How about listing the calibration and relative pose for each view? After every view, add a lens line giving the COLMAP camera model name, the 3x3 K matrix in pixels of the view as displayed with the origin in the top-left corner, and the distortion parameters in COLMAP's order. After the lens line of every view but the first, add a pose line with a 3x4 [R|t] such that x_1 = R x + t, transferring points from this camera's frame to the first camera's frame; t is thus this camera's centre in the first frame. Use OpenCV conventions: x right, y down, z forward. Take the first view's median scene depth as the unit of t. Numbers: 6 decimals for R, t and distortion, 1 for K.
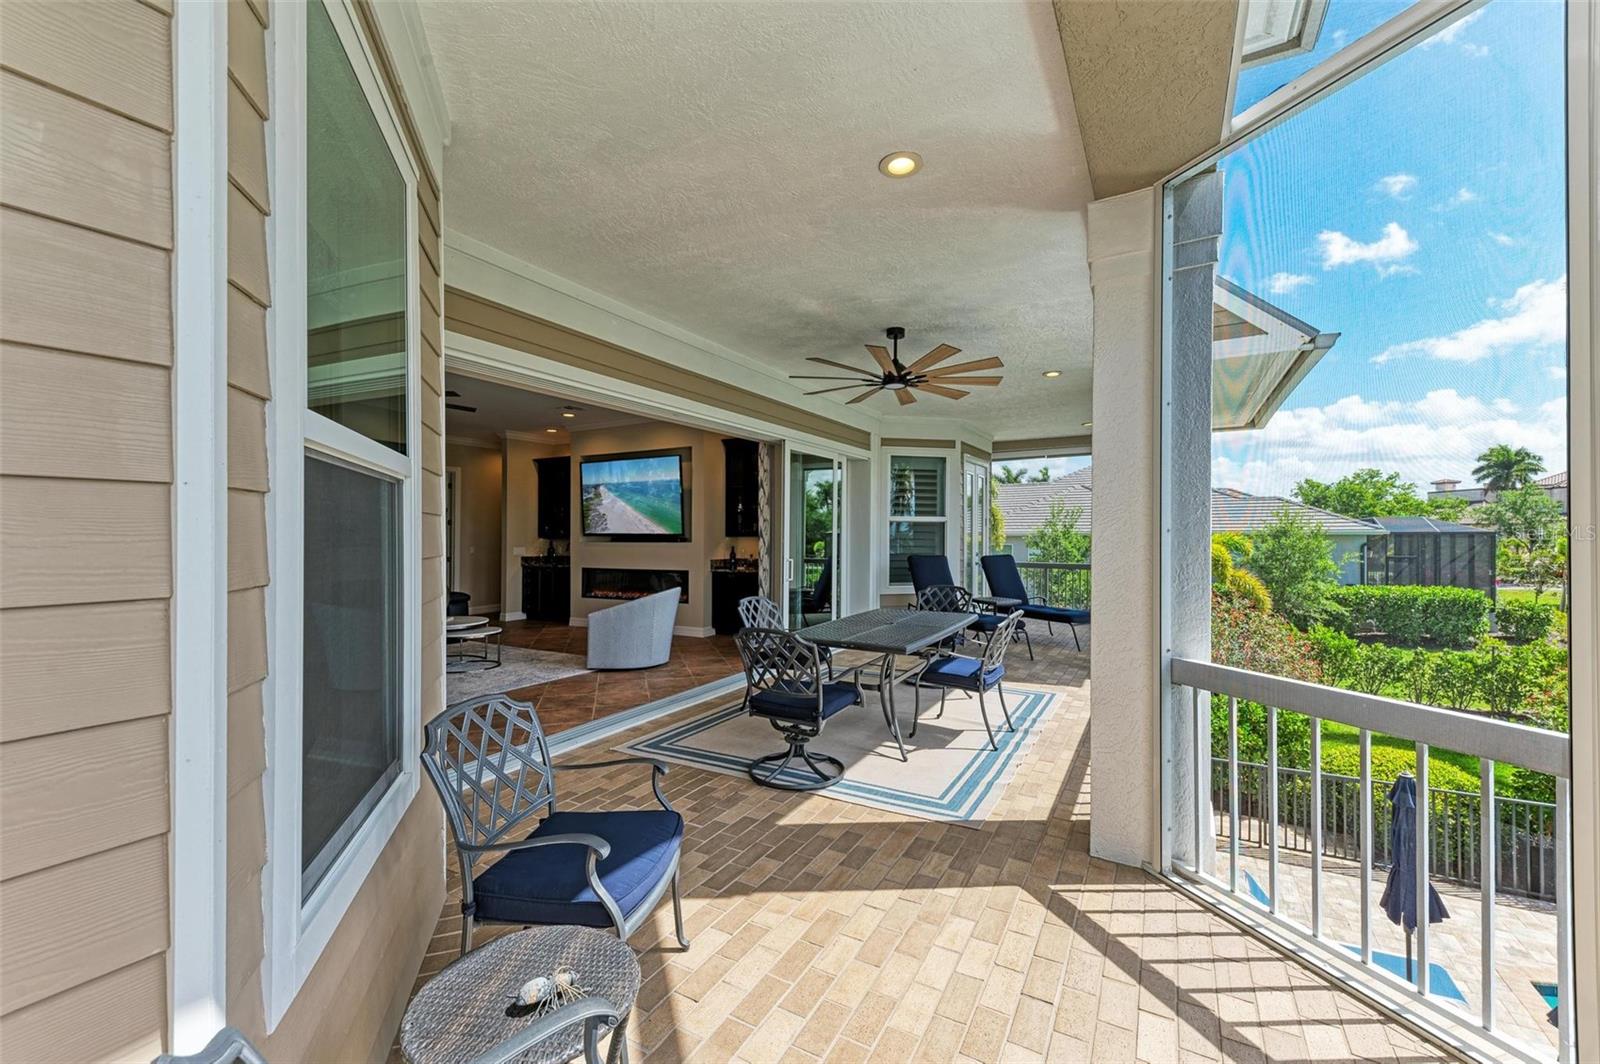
lens RADIAL K [[643.0, 0, 800.6], [0, 643.0, 538.5], [0, 0, 1]] dist [0.028827, -0.012266]
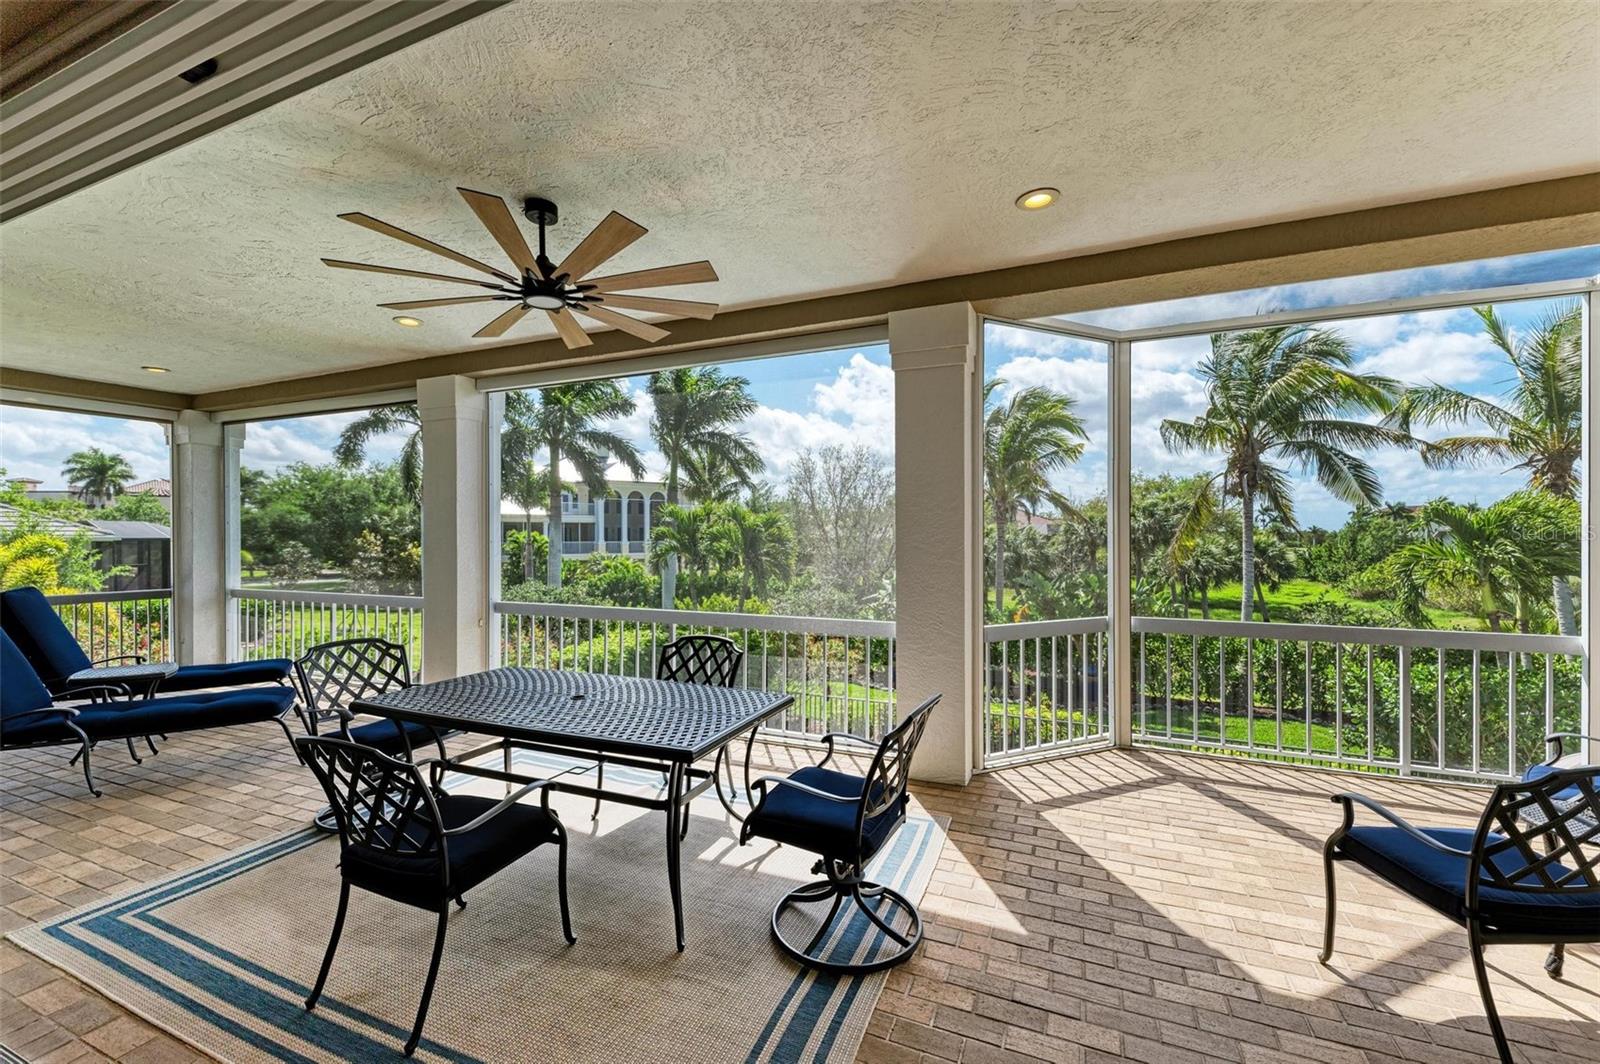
lens RADIAL K [[643.0, 0, 800.6], [0, 643.0, 538.5], [0, 0, 1]] dist [0.028827, -0.012266]
pose [[-0.106912, 0.000876, 0.994268, -0.154412], [0.005488, 0.999985, -0.000291, -0.004744], [-0.994253, 0.005426, -0.106915, 0.269011]]
